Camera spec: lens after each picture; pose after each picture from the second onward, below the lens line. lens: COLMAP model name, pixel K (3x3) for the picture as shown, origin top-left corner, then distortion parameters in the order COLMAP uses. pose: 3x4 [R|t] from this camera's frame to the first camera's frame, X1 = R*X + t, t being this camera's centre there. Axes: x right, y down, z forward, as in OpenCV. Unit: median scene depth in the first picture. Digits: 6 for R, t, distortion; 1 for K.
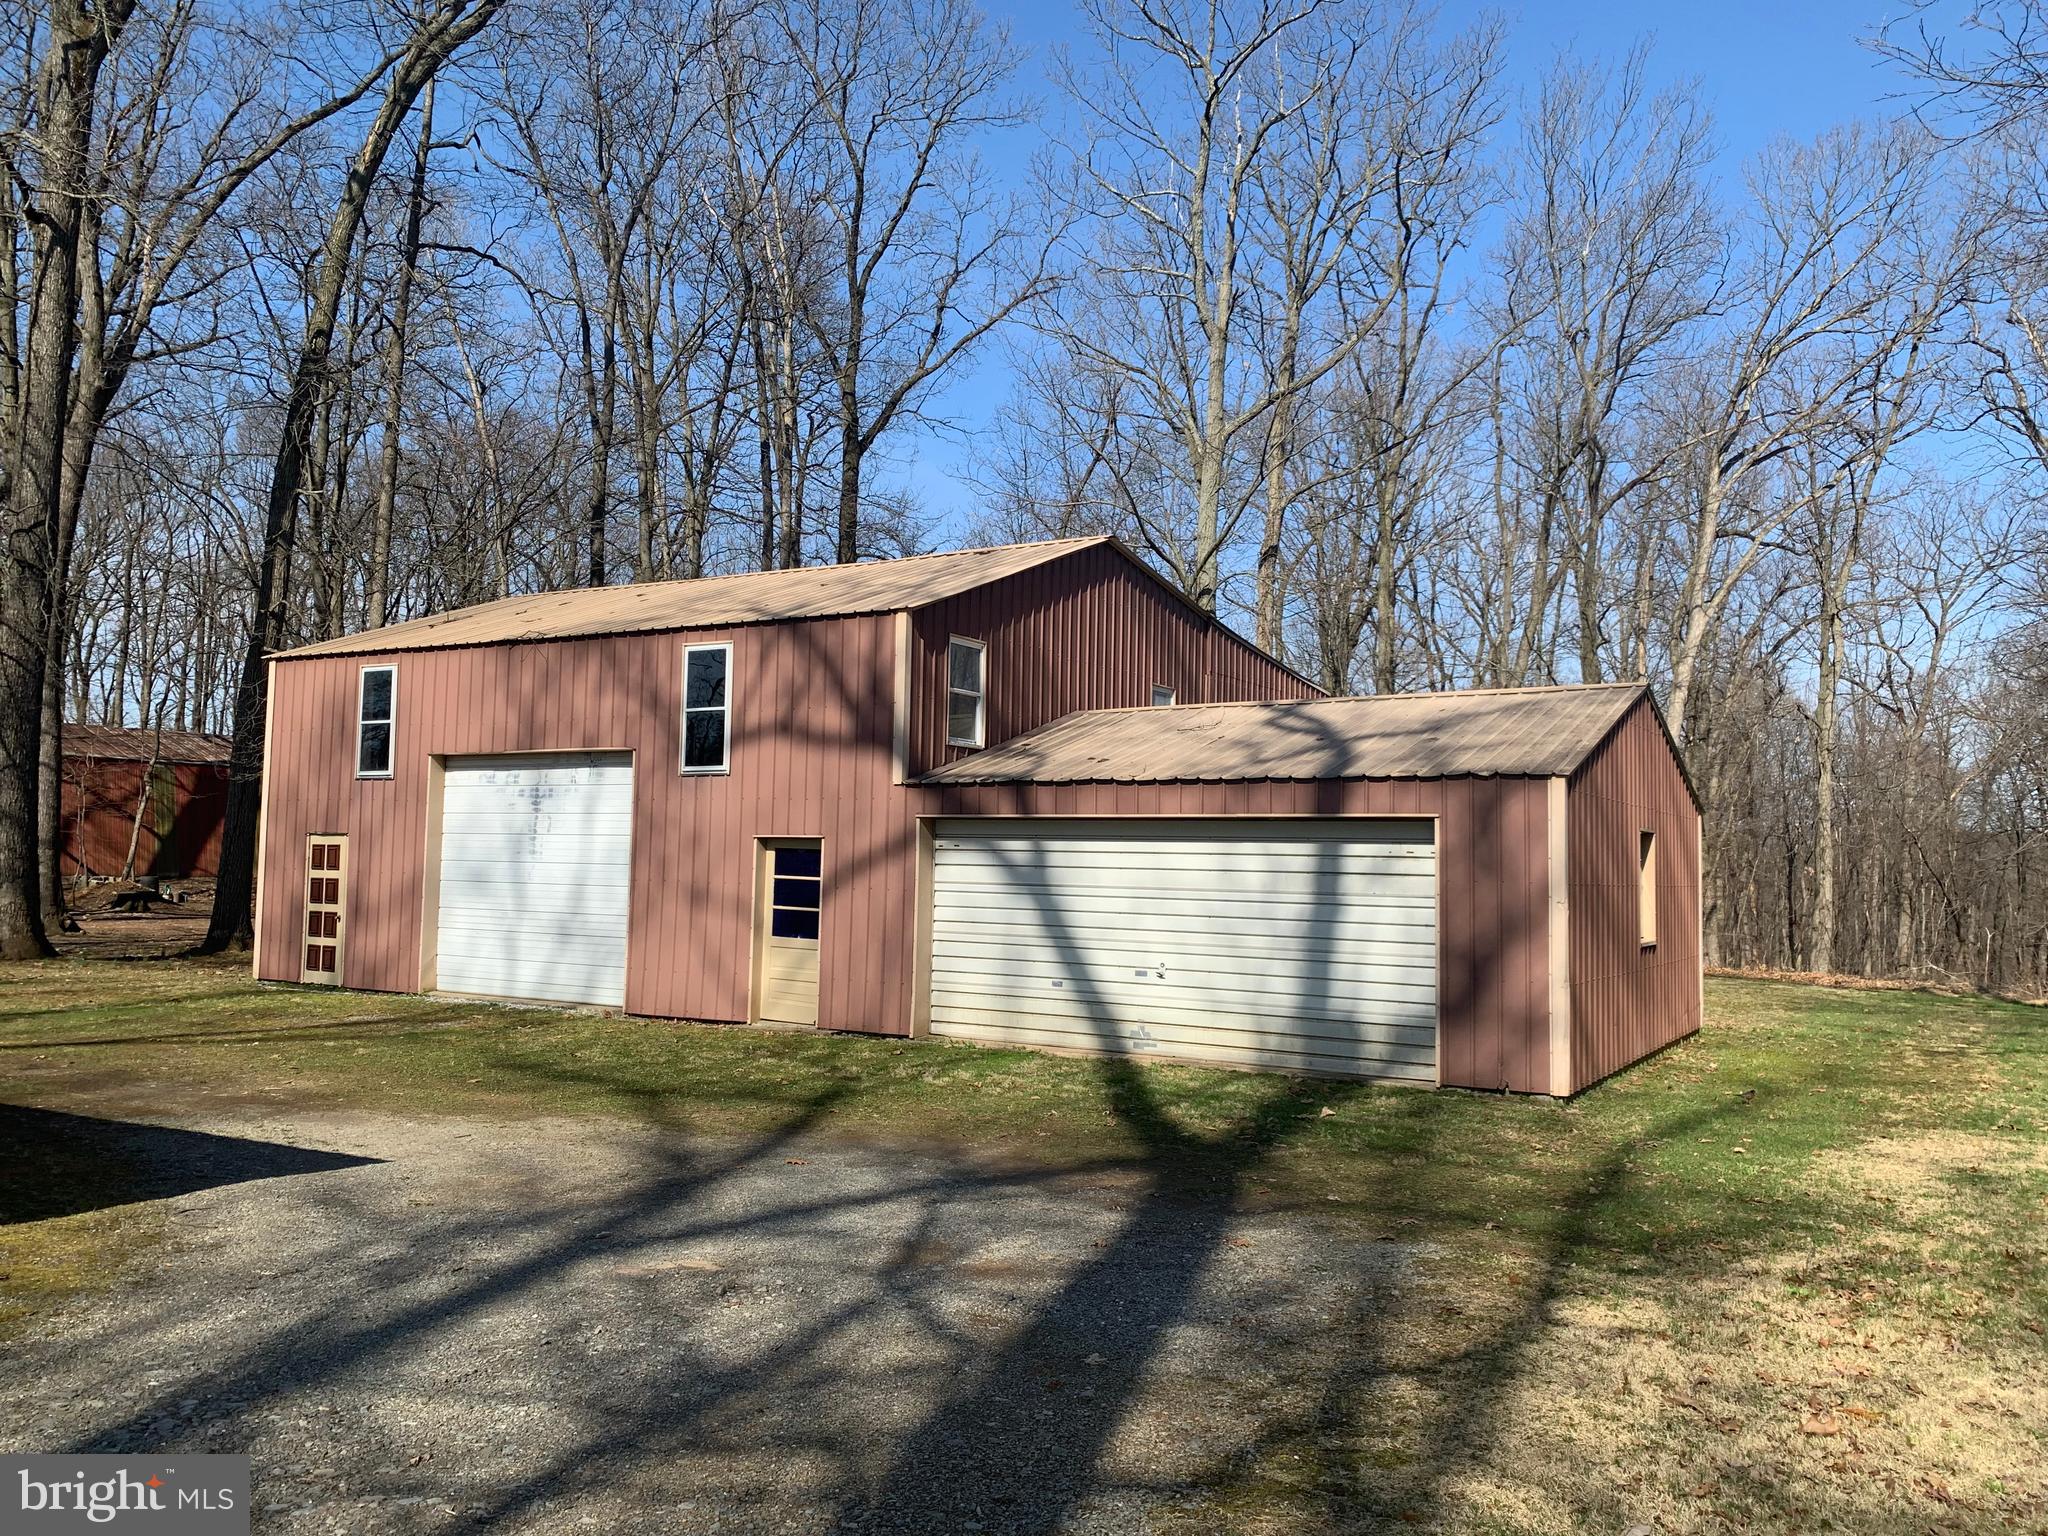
lens RADIAL K [[1583.5, 0, 1024.0], [0, 1583.5, 768.0], [0, 0, 1]] dist [-0.005689, -0.005123]
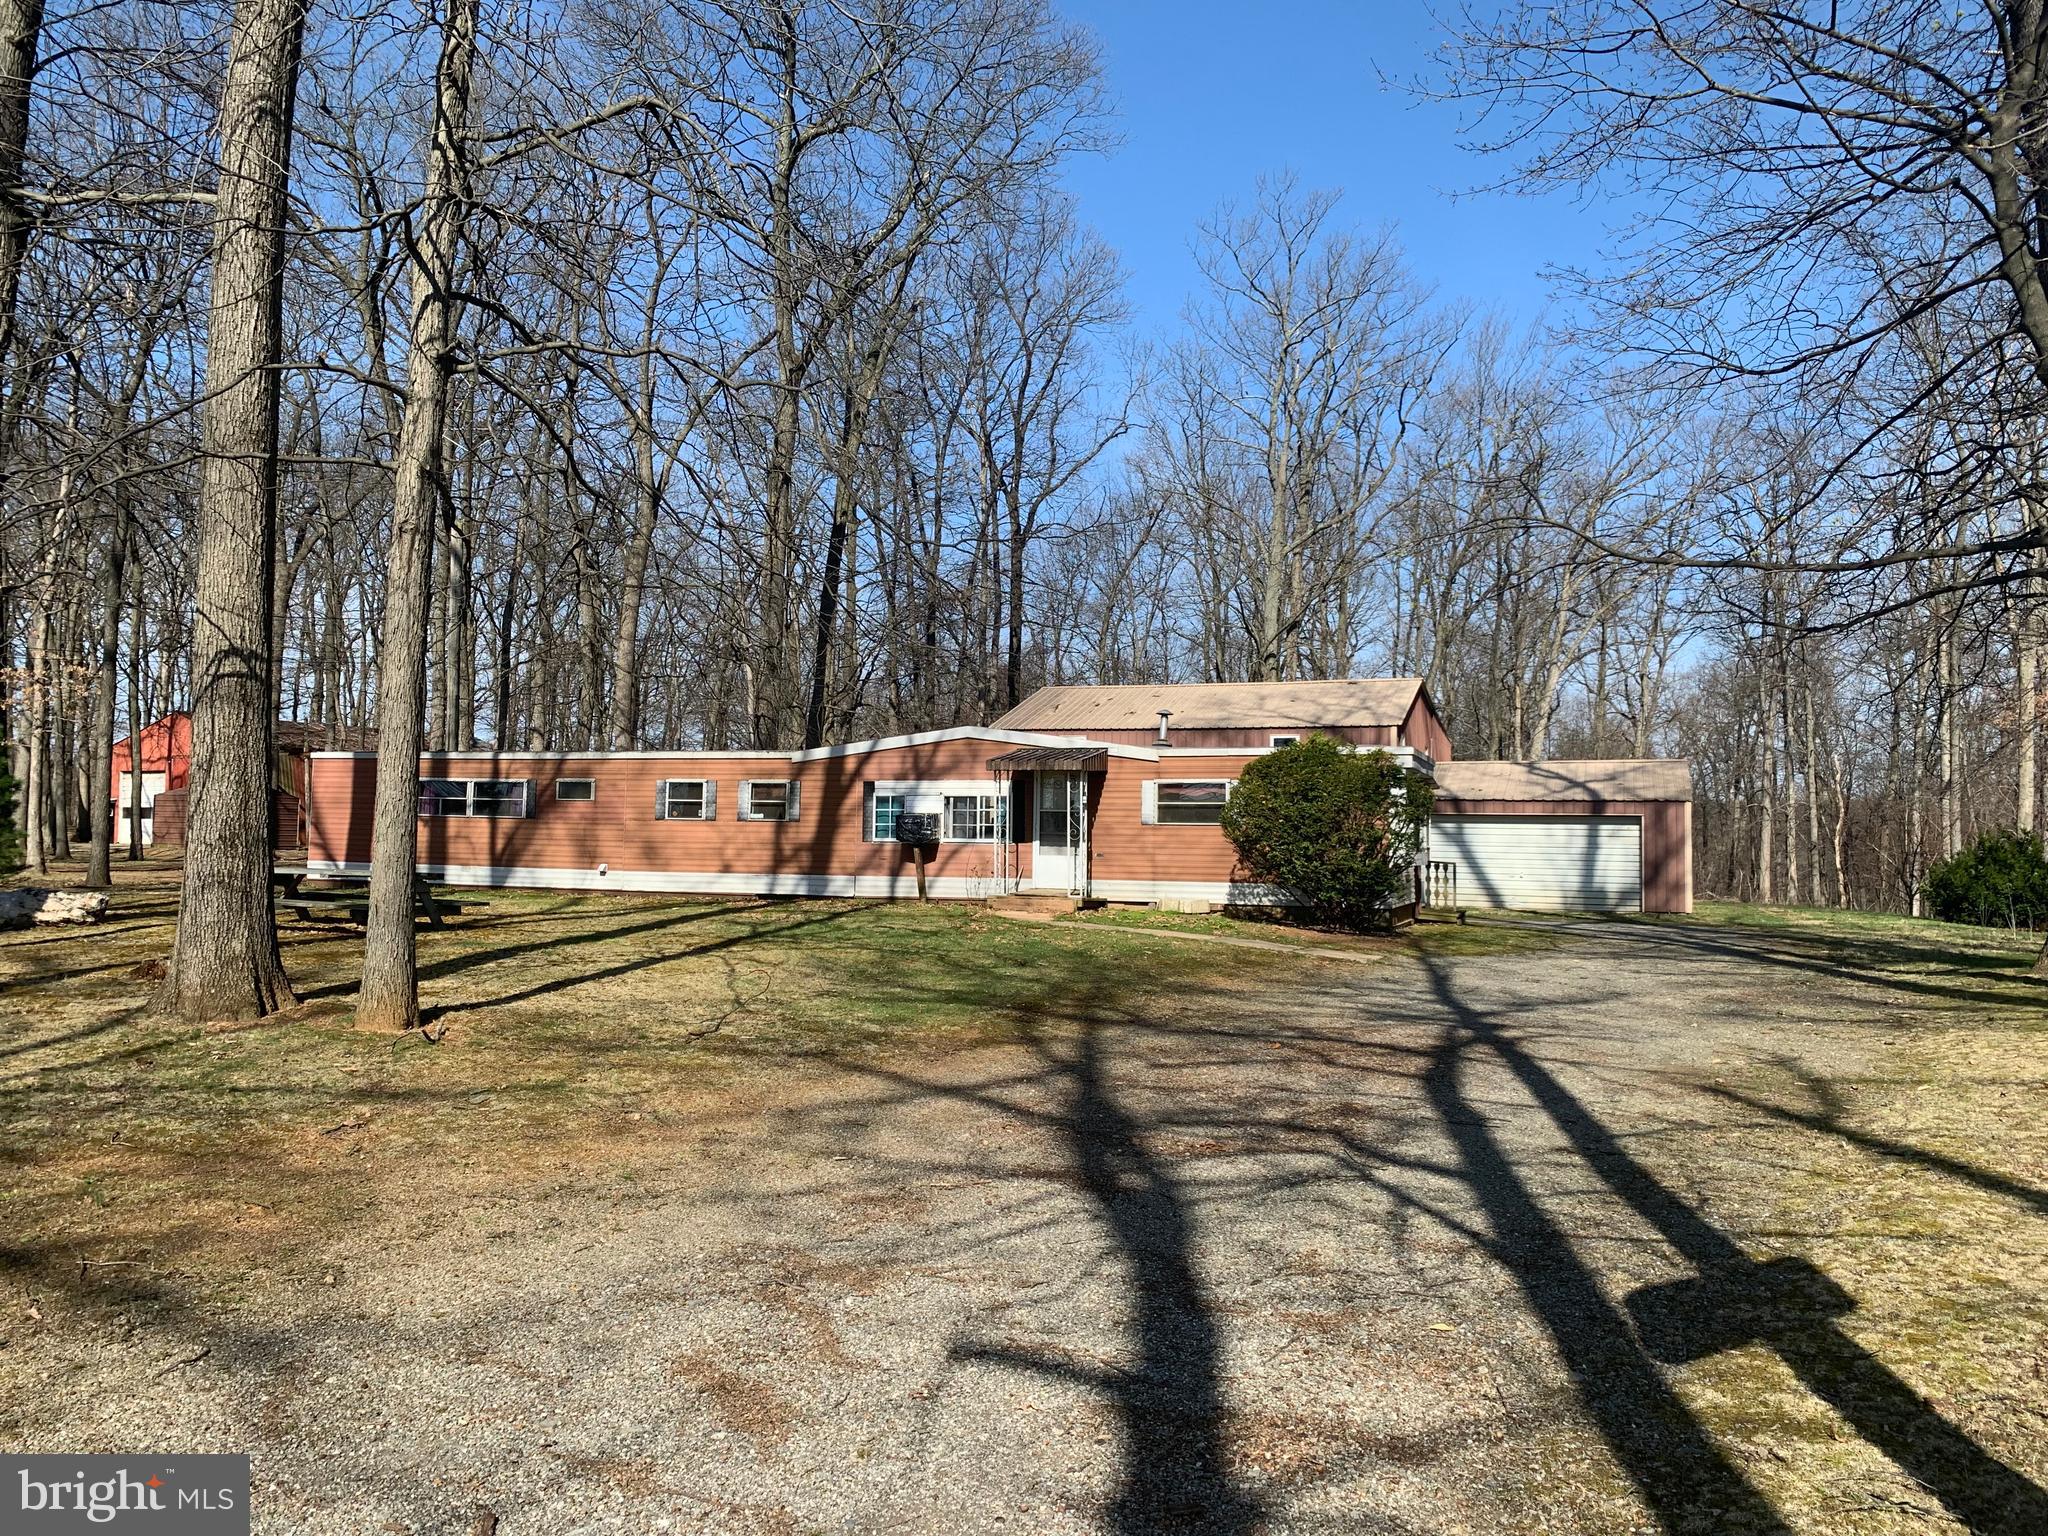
lens RADIAL K [[1583.5, 0, 1024.0], [0, 1583.5, 768.0], [0, 0, 1]] dist [-0.005689, -0.005123]
pose [[0.975536, 0.000582, 0.219839, -1.308409], [-0.006999, 0.999572, 0.028408, -0.115001], [-0.219728, -0.029252, 0.975122, -1.360844]]
